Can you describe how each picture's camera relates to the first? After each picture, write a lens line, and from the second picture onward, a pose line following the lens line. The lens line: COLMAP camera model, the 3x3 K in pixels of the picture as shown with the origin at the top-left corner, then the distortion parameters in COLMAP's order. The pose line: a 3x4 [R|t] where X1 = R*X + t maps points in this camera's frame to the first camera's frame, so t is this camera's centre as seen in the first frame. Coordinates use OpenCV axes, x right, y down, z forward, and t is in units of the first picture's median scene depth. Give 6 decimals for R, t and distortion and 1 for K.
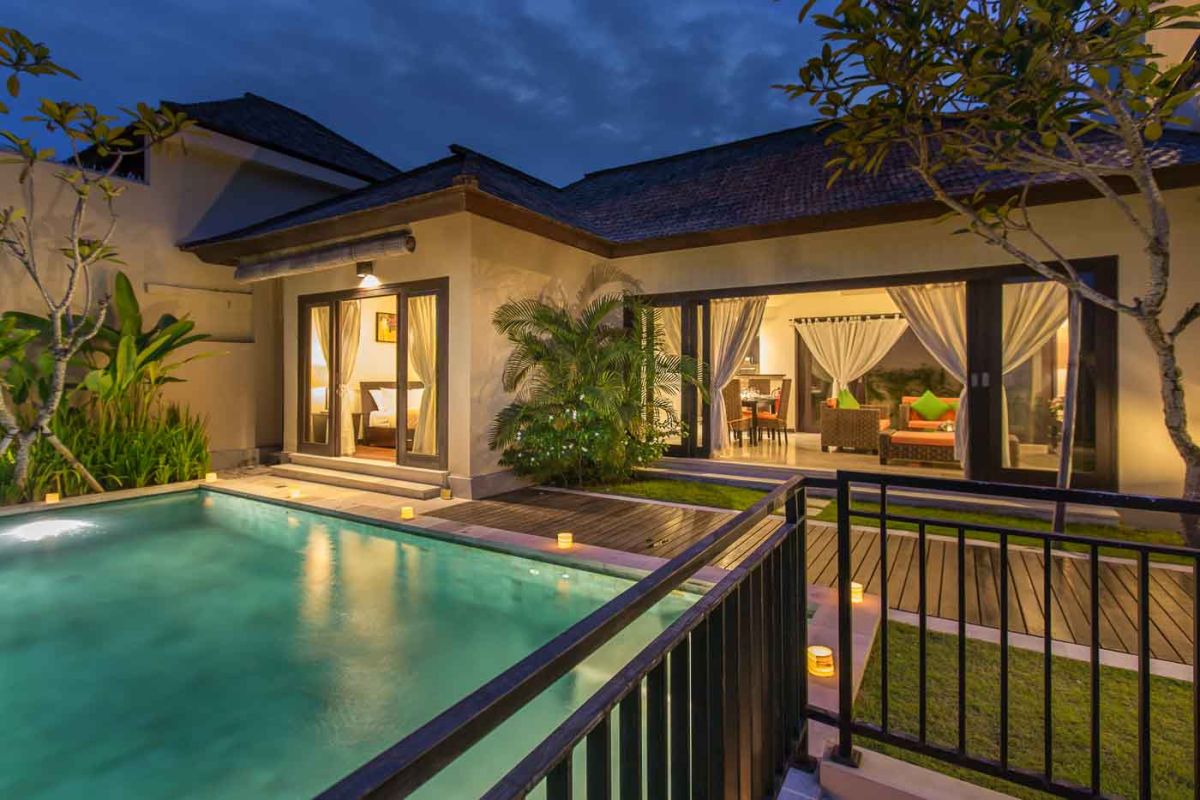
lens RADIAL K [[575.6, 0, 552.5], [0, 575.6, 380.9], [0, 0, 1]] dist [0.018676, -0.003968]
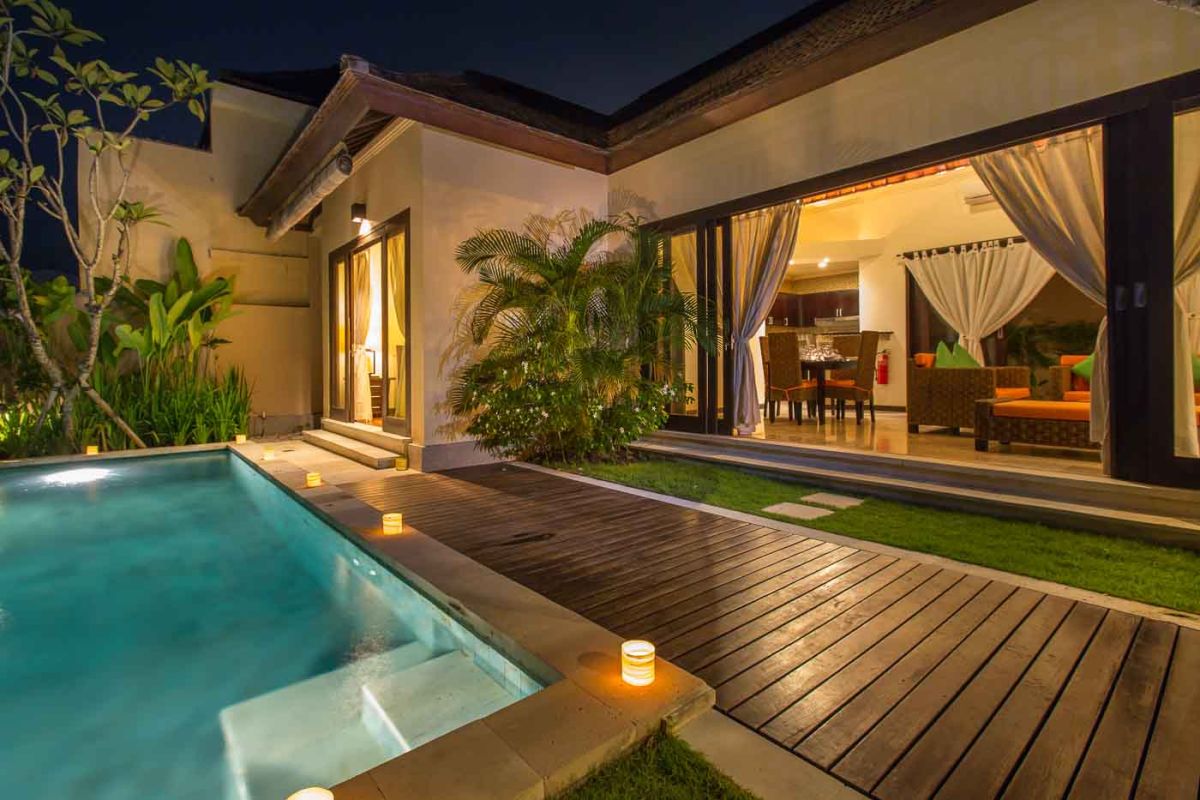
lens RADIAL K [[575.6, 0, 594.6], [0, 575.6, 371.8], [0, 0, 1]] dist [0.018676, -0.003968]
pose [[0.963614, 0.009629, -0.267123, 0.288629], [-0.011623, 0.999915, -0.005881, 0.058341], [0.267044, 0.008772, 0.963644, 0.242291]]
